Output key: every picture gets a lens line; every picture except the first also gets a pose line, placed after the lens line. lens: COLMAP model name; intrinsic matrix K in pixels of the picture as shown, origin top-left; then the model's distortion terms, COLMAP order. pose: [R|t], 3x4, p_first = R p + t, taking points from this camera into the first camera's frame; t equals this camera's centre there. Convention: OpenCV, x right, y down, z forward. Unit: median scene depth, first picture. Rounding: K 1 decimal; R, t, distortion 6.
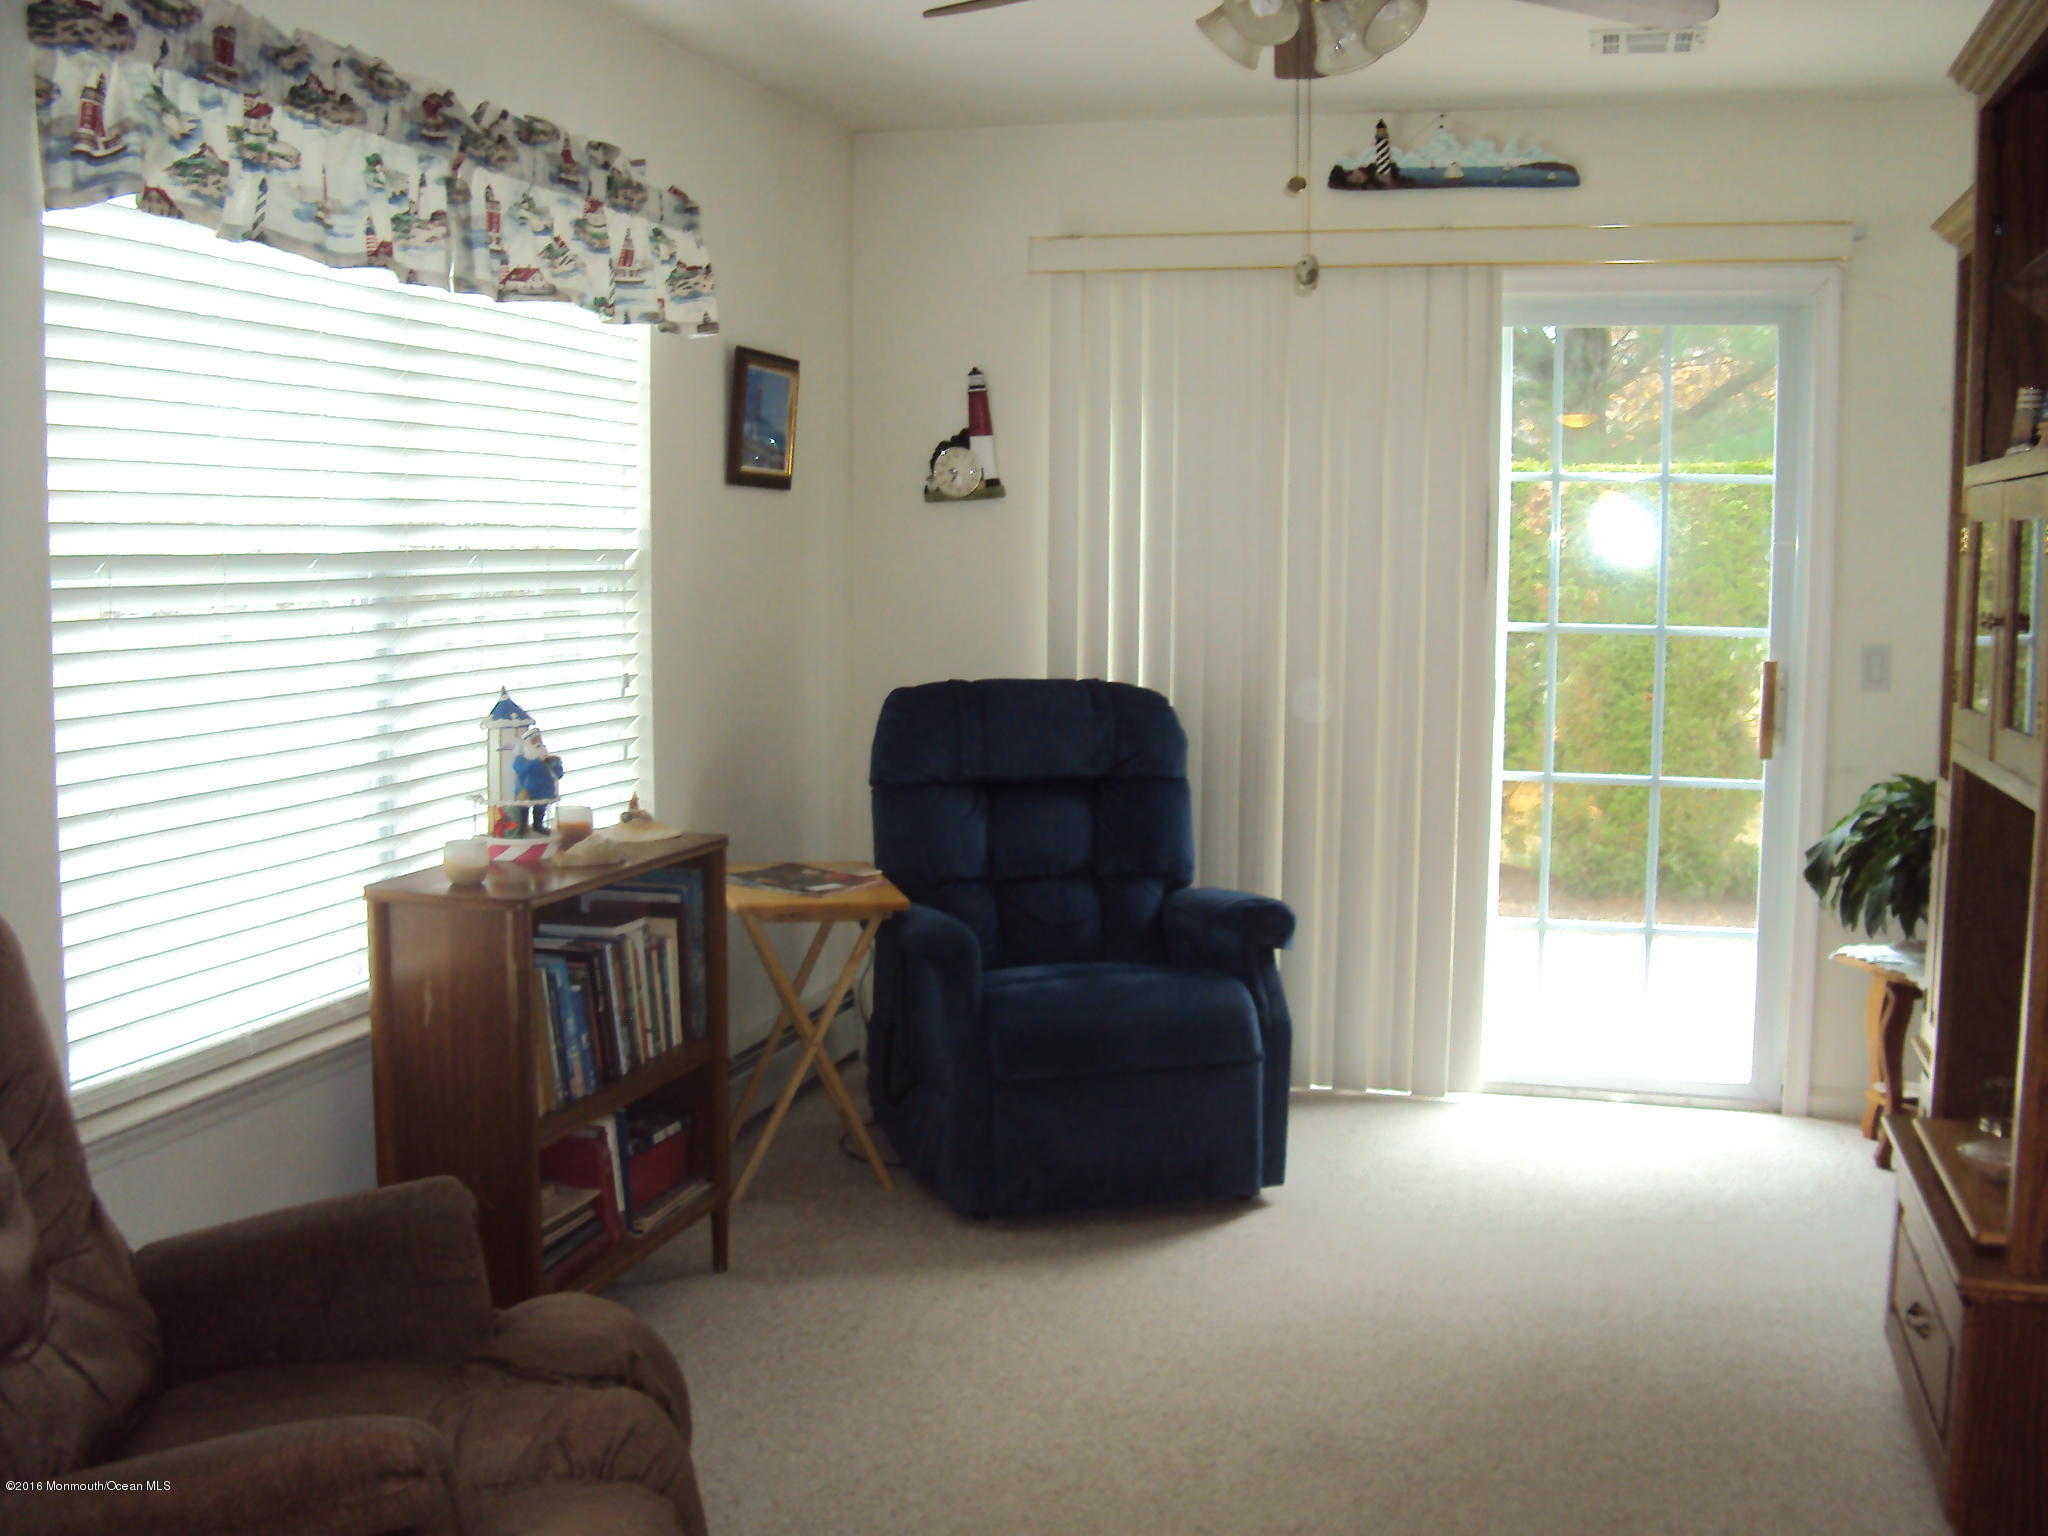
lens RADIAL K [[2152.1, 0, 1006.2], [0, 2152.1, 740.0], [0, 0, 1]] dist [-0.193616, 0.216366]
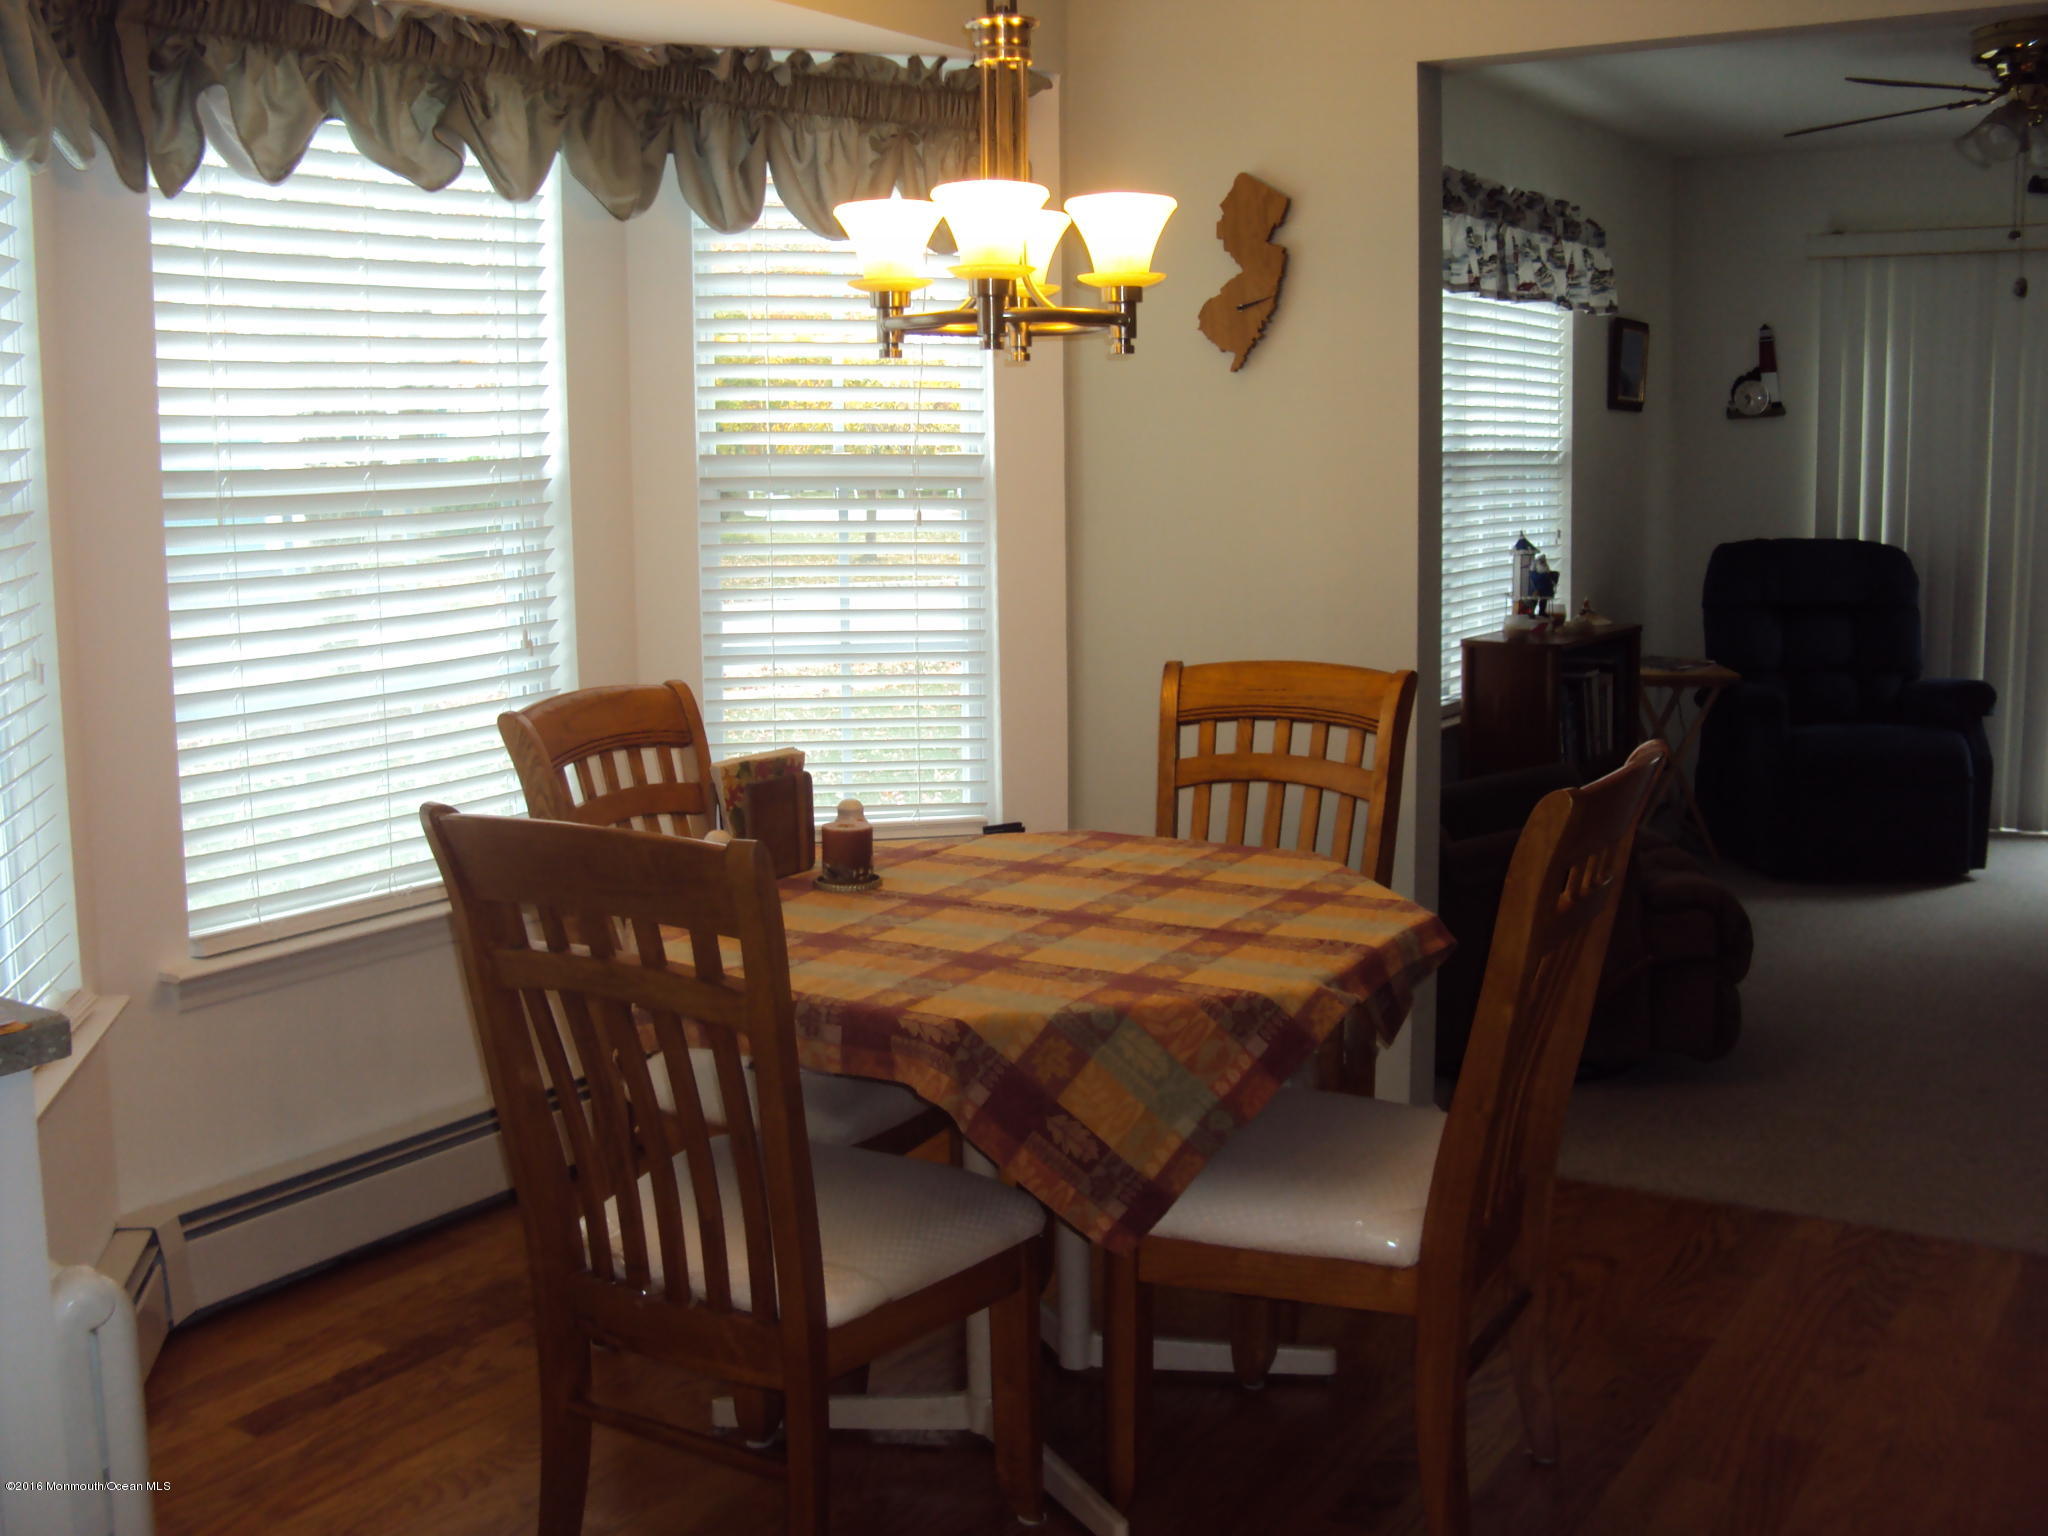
lens RADIAL K [[2152.1, 0, 1006.2], [0, 2152.1, 740.0], [0, 0, 1]] dist [-0.193616, 0.216366]
pose [[0.956898, 0.021083, -0.289658, -0.108194], [-0.008759, 0.999003, 0.043777, 0.057635], [0.290292, -0.039353, 0.956129, -0.610779]]
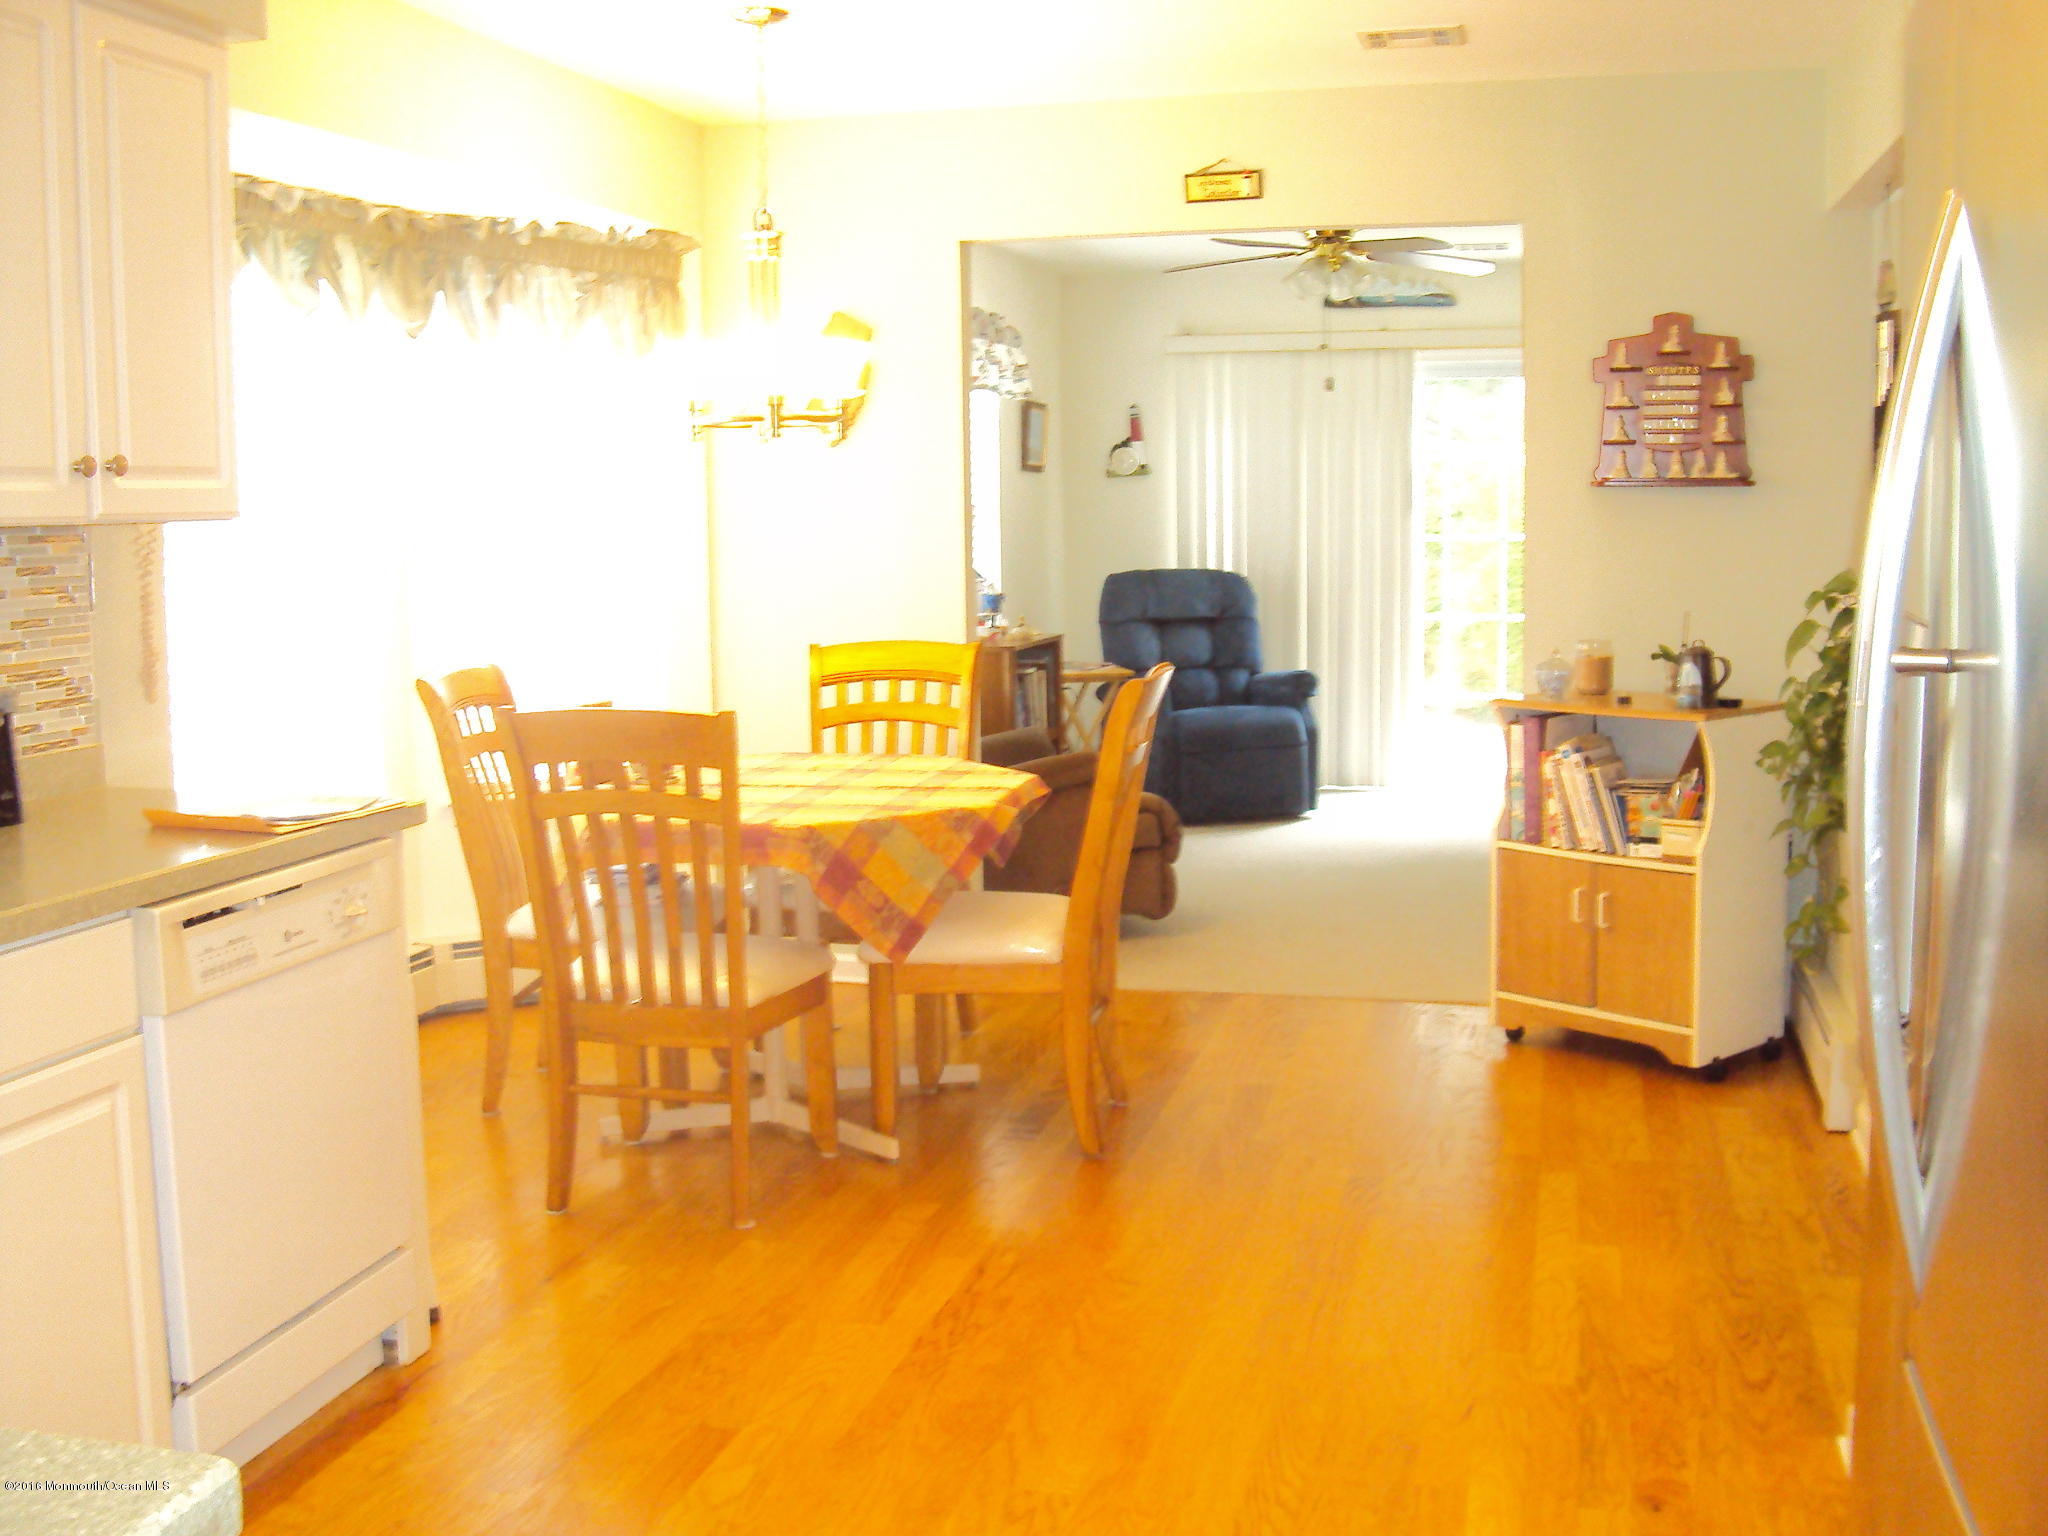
lens RADIAL K [[2152.1, 0, 1006.2], [0, 2152.1, 740.0], [0, 0, 1]] dist [-0.193616, 0.216366]
pose [[0.999510, -0.023113, 0.021107, -0.206328], [0.022779, 0.999613, 0.015964, 0.101503], [-0.021468, -0.015476, 0.999650, -1.031810]]
